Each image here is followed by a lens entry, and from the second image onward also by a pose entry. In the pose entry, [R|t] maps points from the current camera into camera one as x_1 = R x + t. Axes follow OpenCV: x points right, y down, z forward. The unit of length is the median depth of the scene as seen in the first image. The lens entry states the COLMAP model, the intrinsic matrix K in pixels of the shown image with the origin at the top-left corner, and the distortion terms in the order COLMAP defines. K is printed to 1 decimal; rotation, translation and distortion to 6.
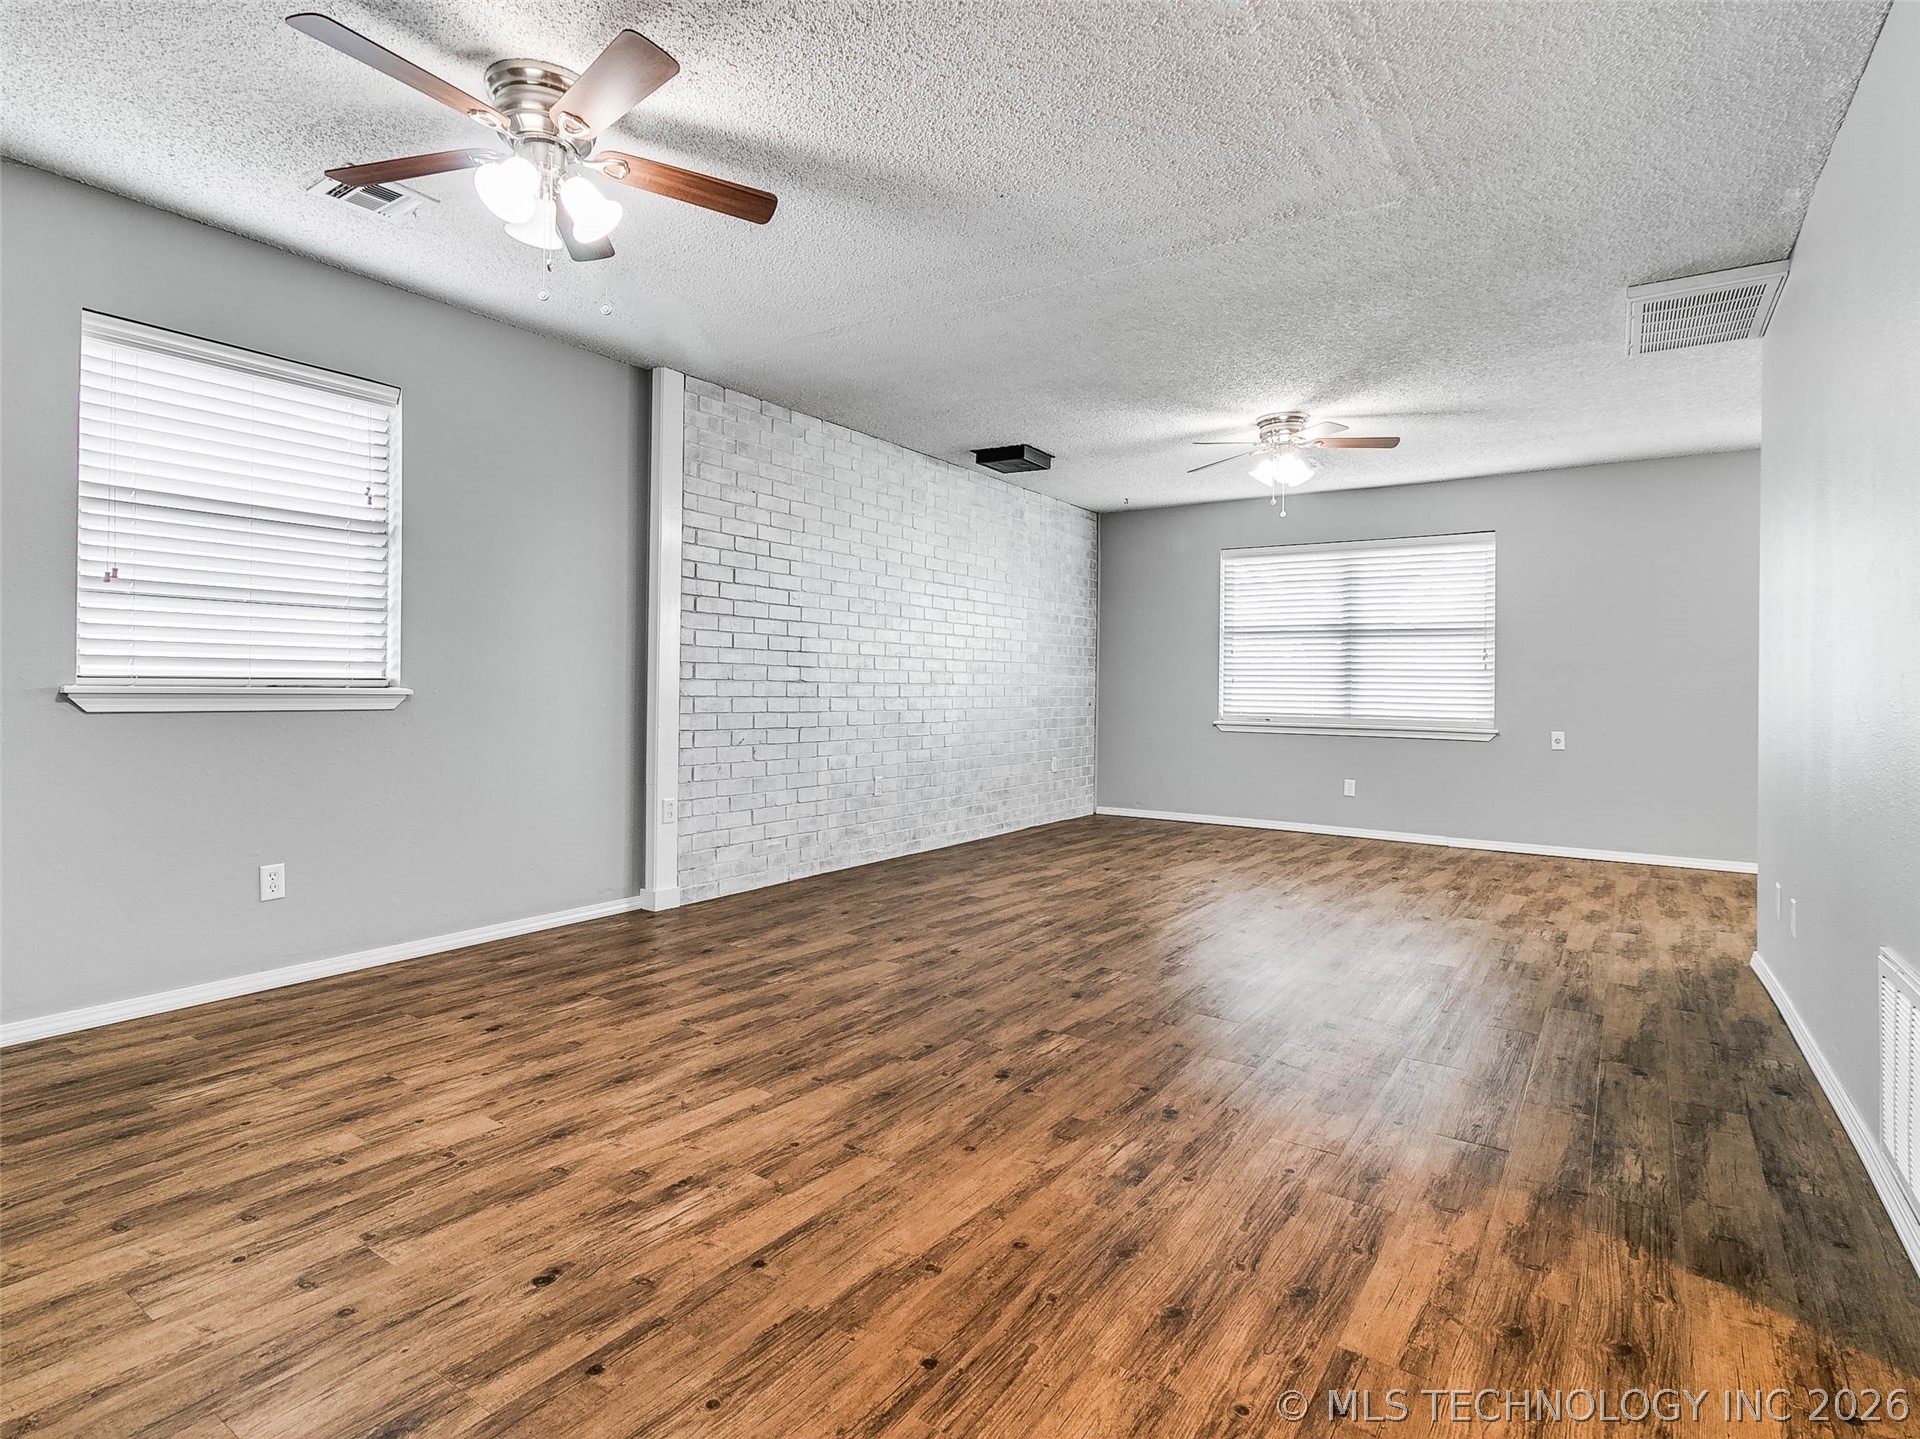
lens RADIAL K [[1045.7, 0, 965.1], [0, 1045.7, 677.0], [0, 0, 1]] dist [0.001873, 0.000368]
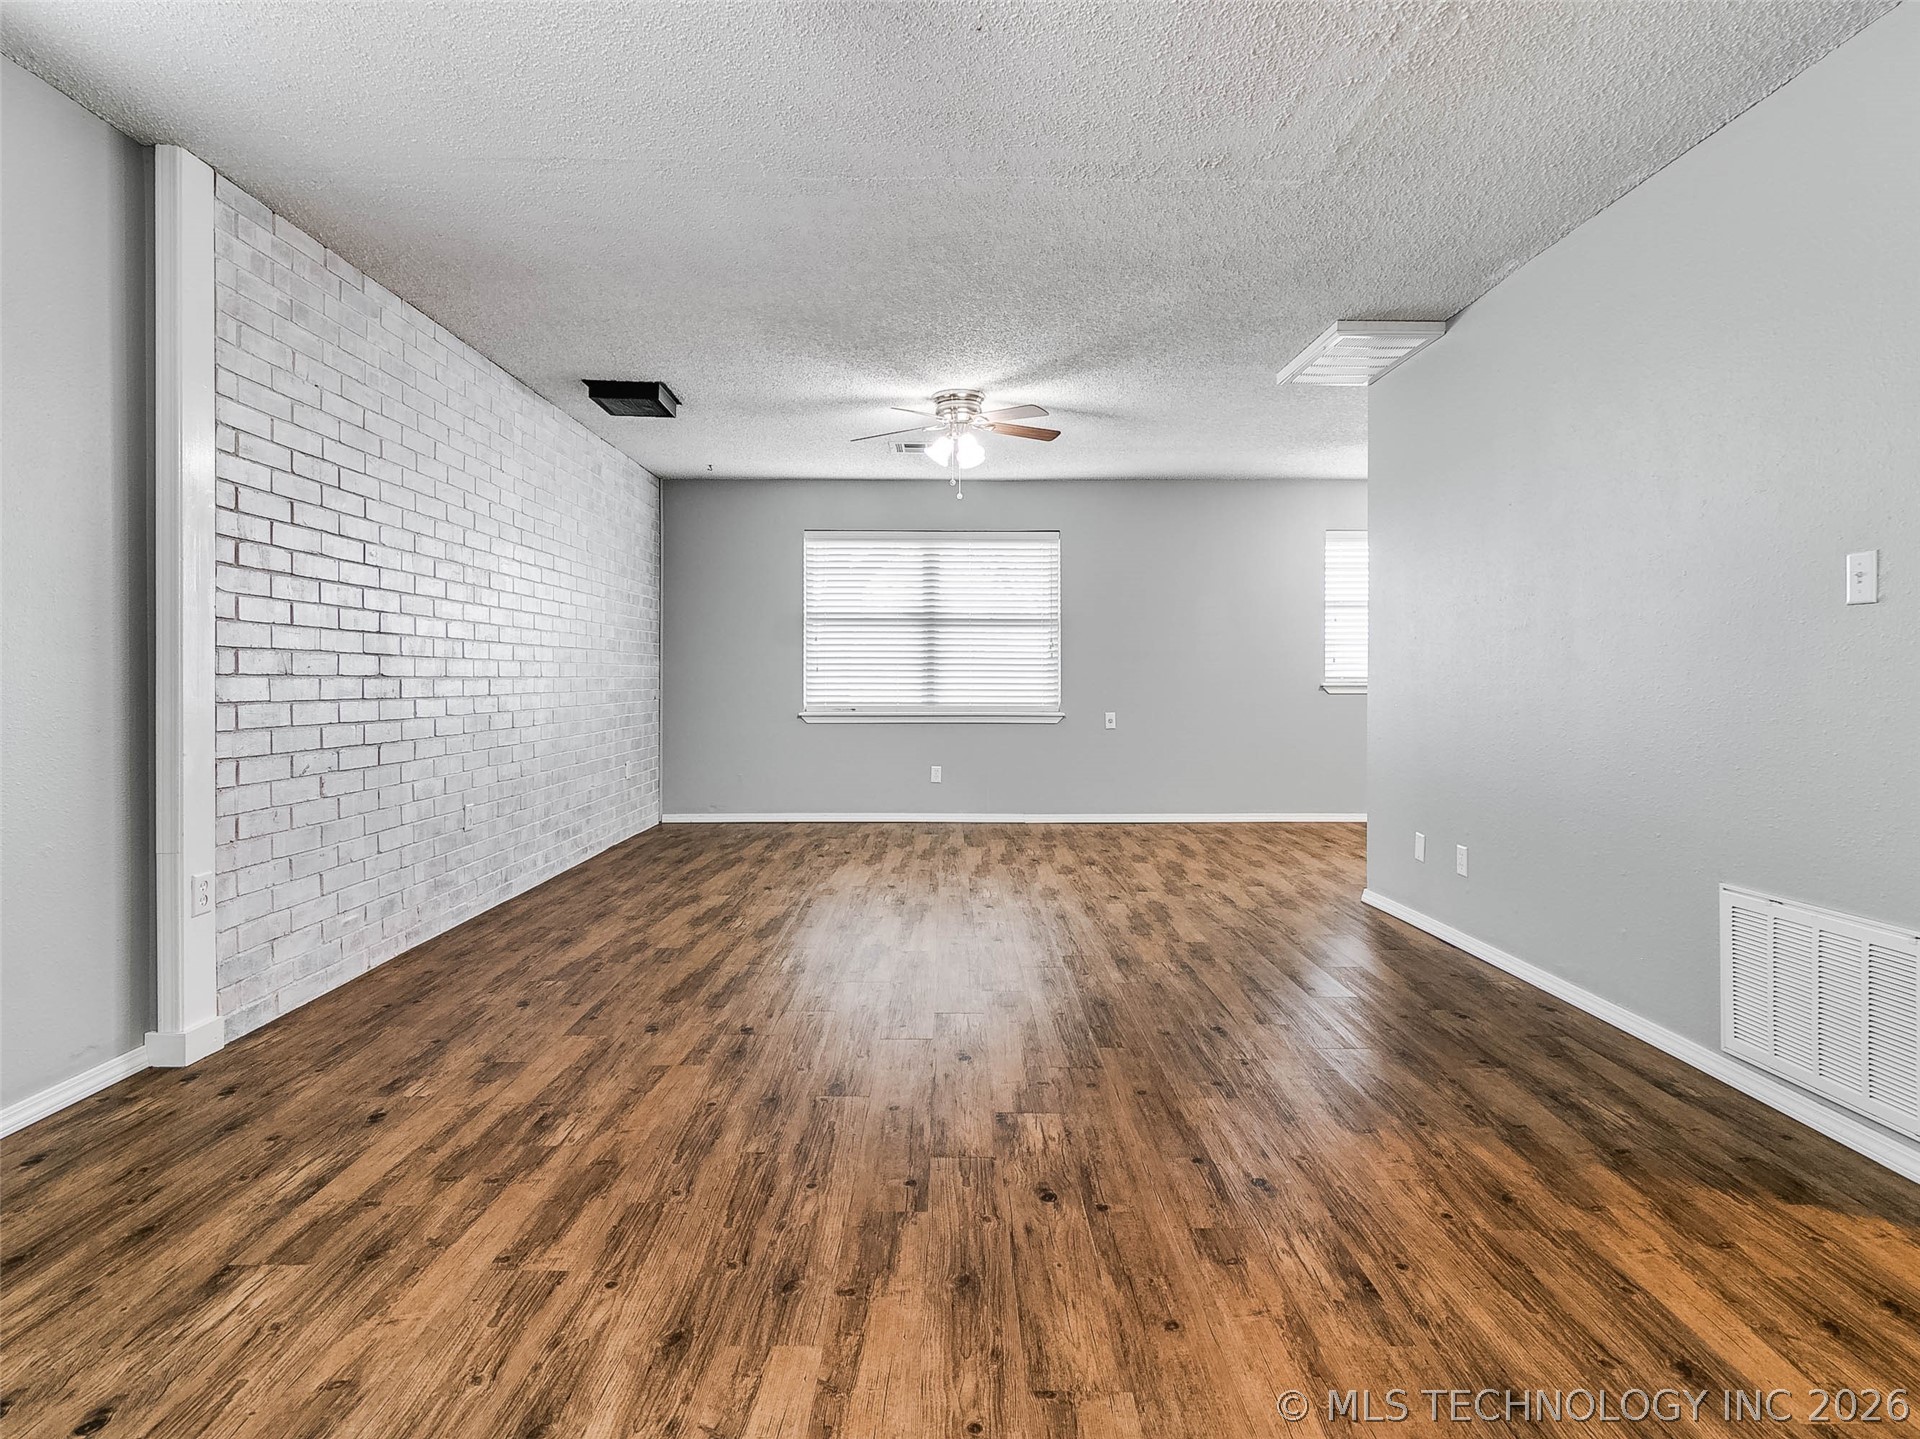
lens RADIAL K [[1012.0, 0, 981.4], [0, 1012.0, 683.7], [0, 0, 1]] dist [0.000372, 0.000340]
pose [[0.810951, -0.015510, 0.584909, -0.242068], [0.004289, 0.999779, 0.020566, -0.003033], [-0.585099, -0.014169, 0.810838, 0.248923]]
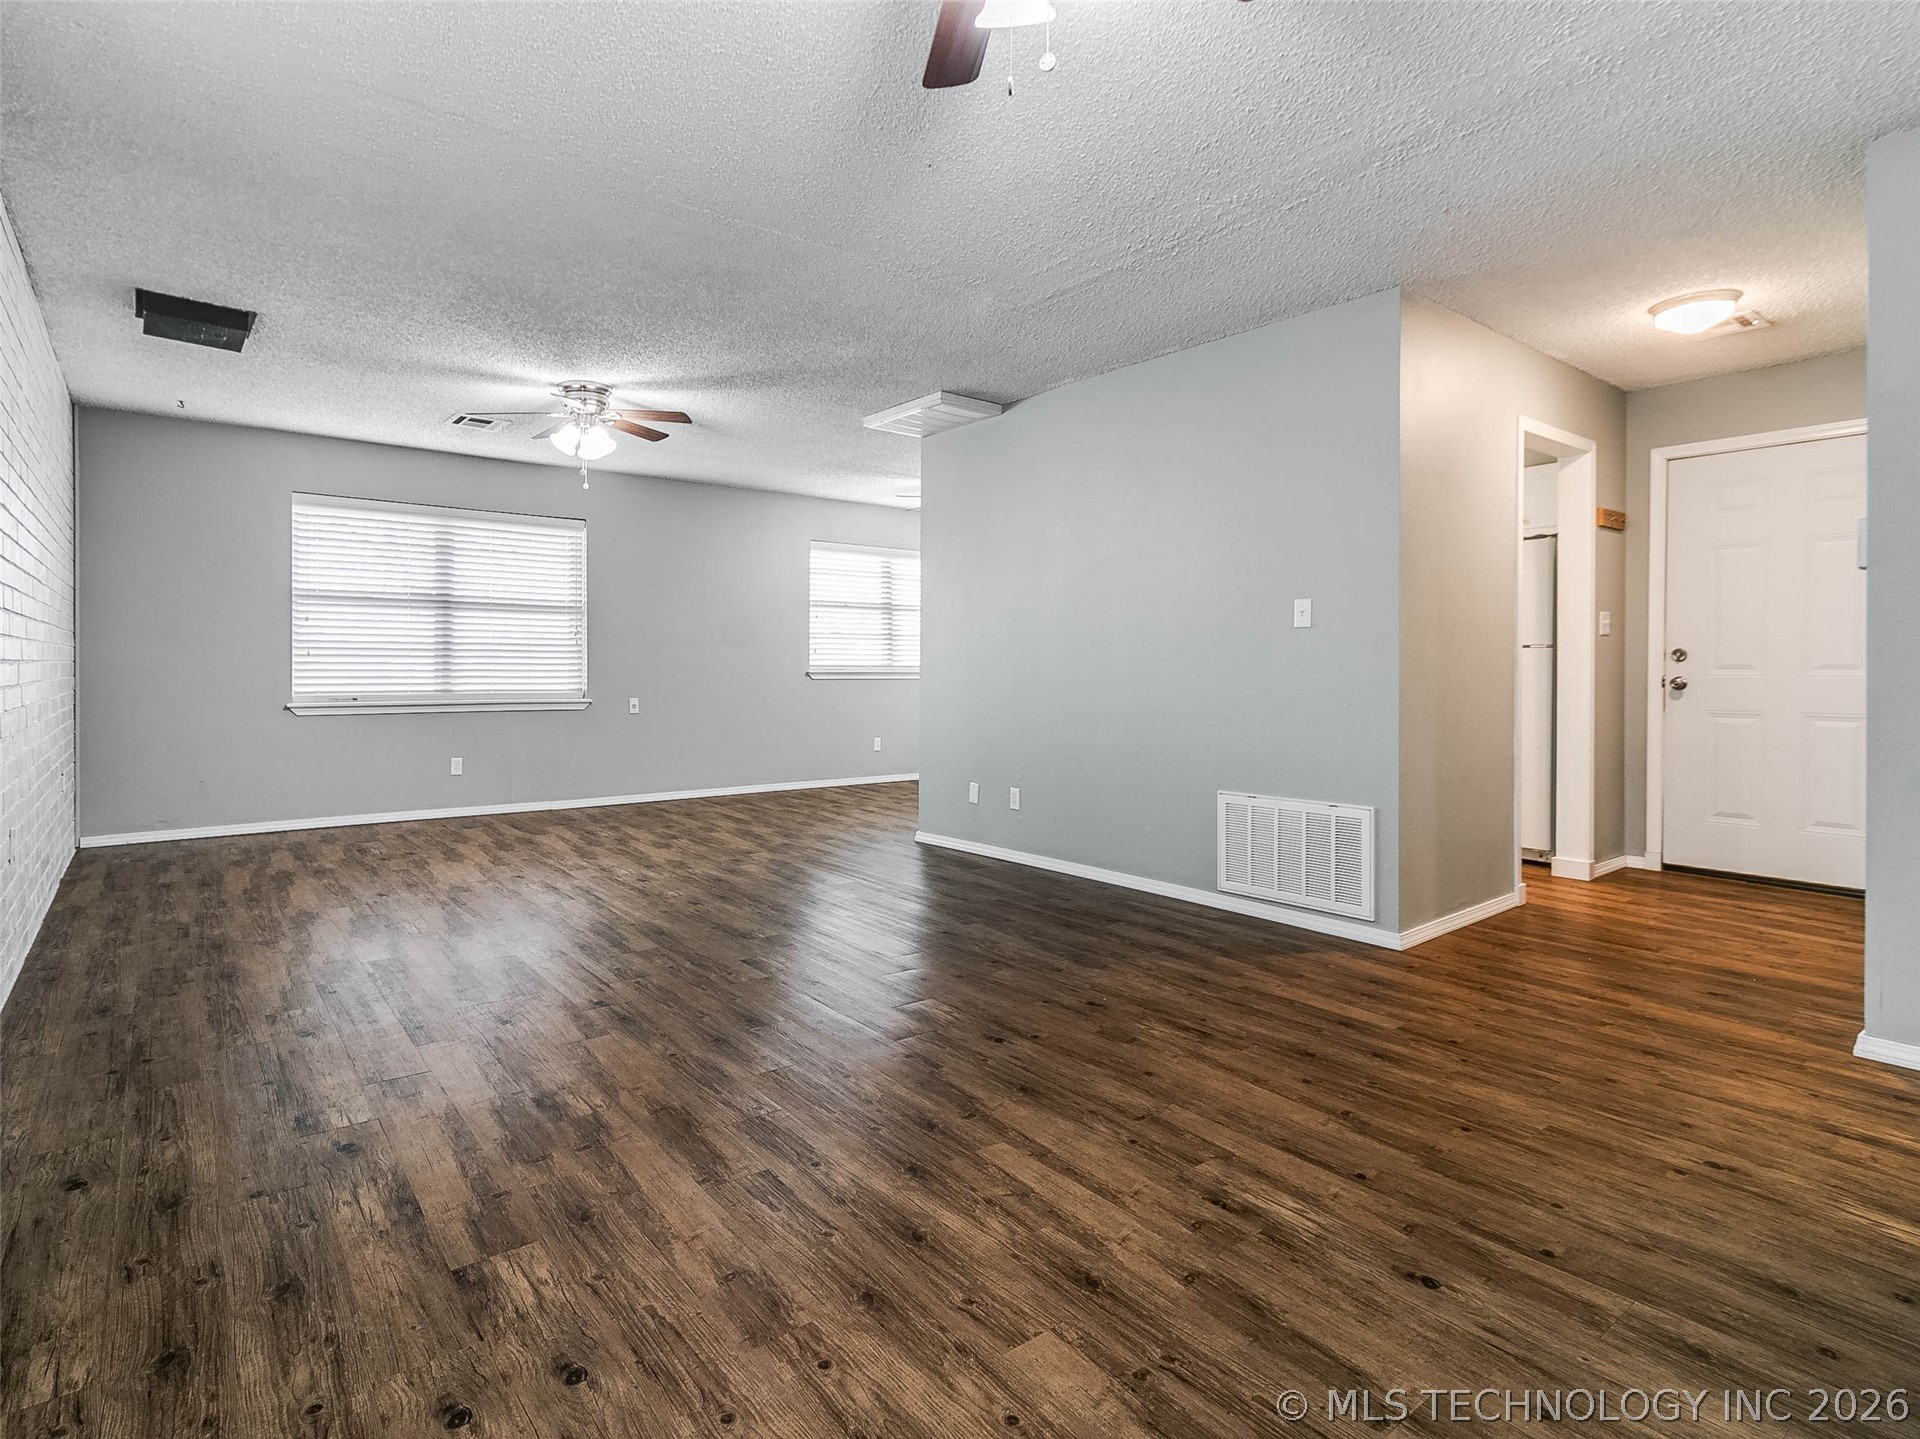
lens RADIAL K [[988.9, 0, 950.0], [0, 988.9, 678.1], [0, 0, 1]] dist [0.001020, -0.000385]
pose [[0.284492, -0.021167, 0.958445, -0.523390], [-0.010797, 0.999622, 0.025281, -0.003813], [-0.958618, -0.017541, 0.284156, 0.436953]]
